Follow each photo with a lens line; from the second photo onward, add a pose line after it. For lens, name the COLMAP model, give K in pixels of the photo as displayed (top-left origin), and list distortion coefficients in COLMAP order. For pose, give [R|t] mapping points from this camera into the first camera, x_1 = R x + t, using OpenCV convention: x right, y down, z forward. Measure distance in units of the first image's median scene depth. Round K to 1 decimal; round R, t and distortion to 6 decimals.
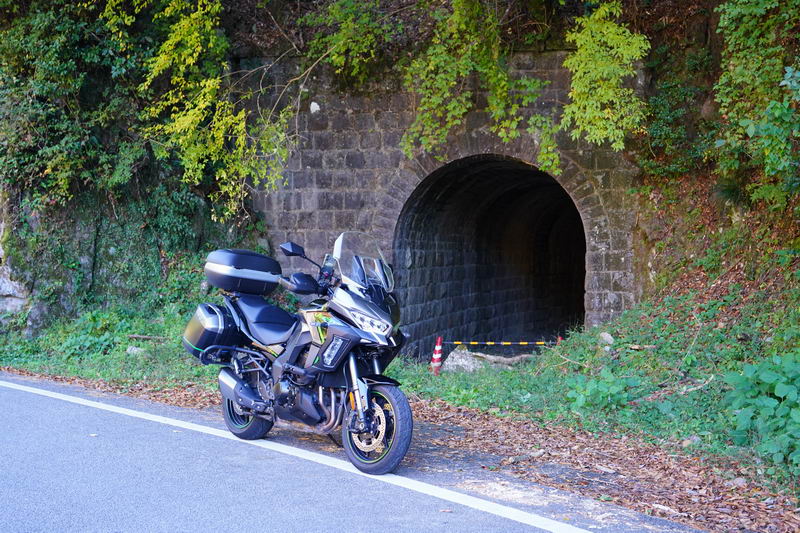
lens RADIAL K [[1198.9, 0, 400.4], [0, 1198.9, 264.6], [0, 0, 1]] dist [-0.006220, 0.000000]
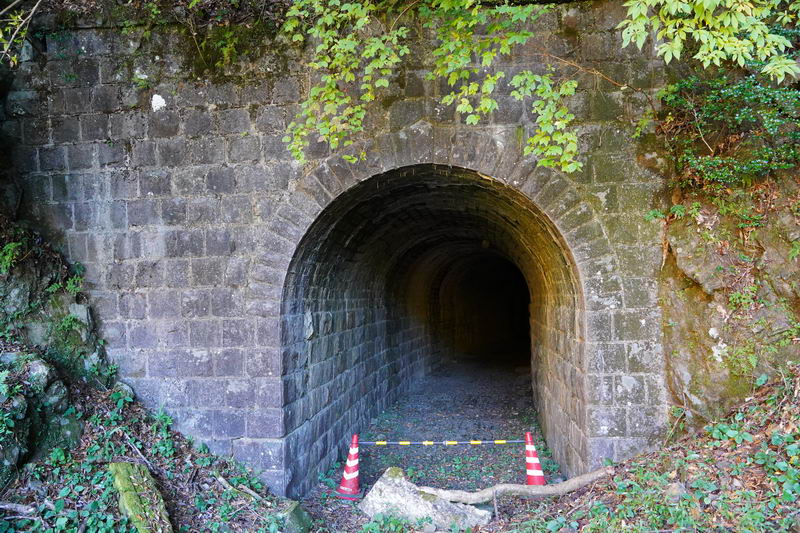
lens RADIAL K [[662.1, 0, 399.8], [0, 662.1, 264.9], [0, 0, 1]] dist [-0.017780, 0.002830]
pose [[0.992774, -0.021904, 0.117979, 0.015661], [0.029278, 0.997700, -0.061143, -0.016207], [-0.116369, 0.064155, 0.991132, 0.634947]]
